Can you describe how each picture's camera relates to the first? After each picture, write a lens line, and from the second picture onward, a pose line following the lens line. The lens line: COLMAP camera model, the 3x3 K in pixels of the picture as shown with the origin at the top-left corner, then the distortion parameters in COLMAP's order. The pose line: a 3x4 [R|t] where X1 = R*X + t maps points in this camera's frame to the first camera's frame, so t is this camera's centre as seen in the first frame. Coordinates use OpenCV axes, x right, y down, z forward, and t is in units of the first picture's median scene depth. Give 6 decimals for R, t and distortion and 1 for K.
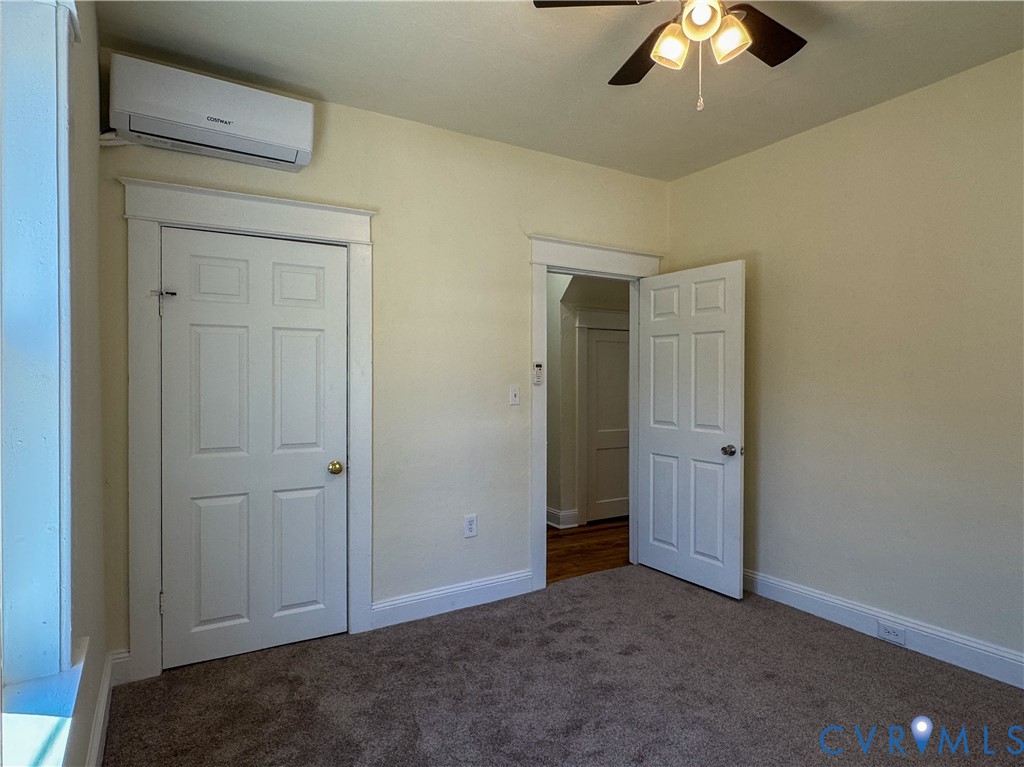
lens RADIAL K [[598.9, 0, 507.3], [0, 598.9, 381.9], [0, 0, 1]] dist [-0.001877, 0.003643]
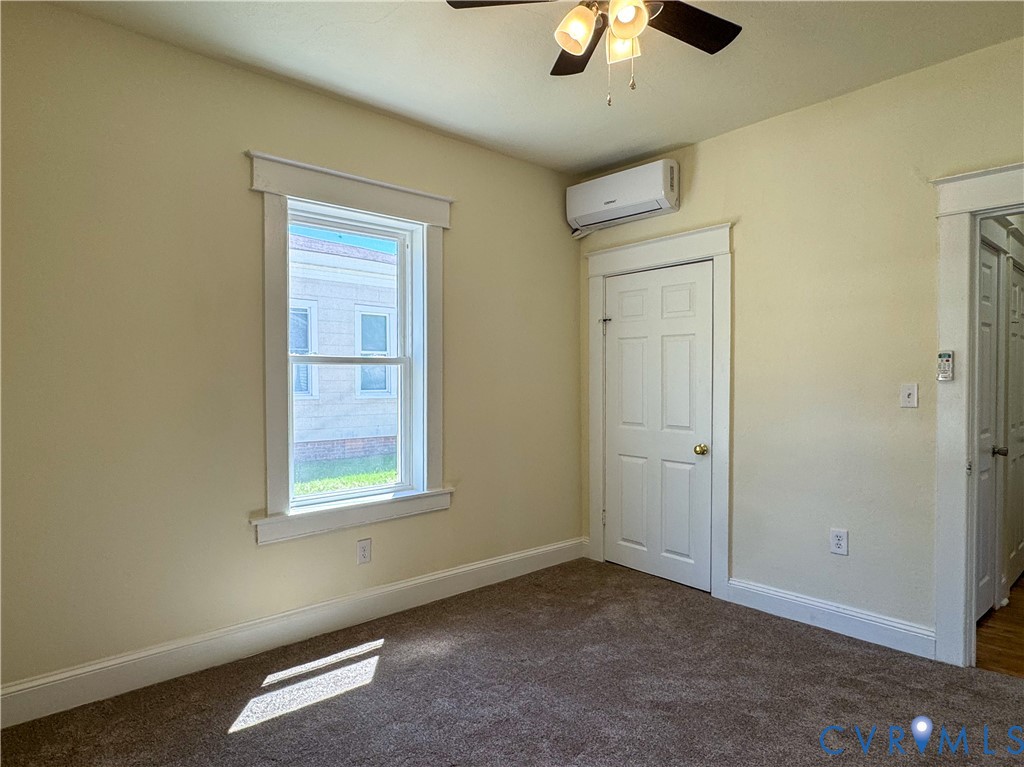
lens RADIAL K [[598.9, 0, 512.7], [0, 598.9, 385.1], [0, 0, 1]] dist [-0.001877, 0.003643]
pose [[0.179508, 0.012723, -0.983674, 0.823128], [-0.006678, 0.999909, 0.011714, 0.004325], [0.983734, 0.004466, 0.179576, 0.426603]]
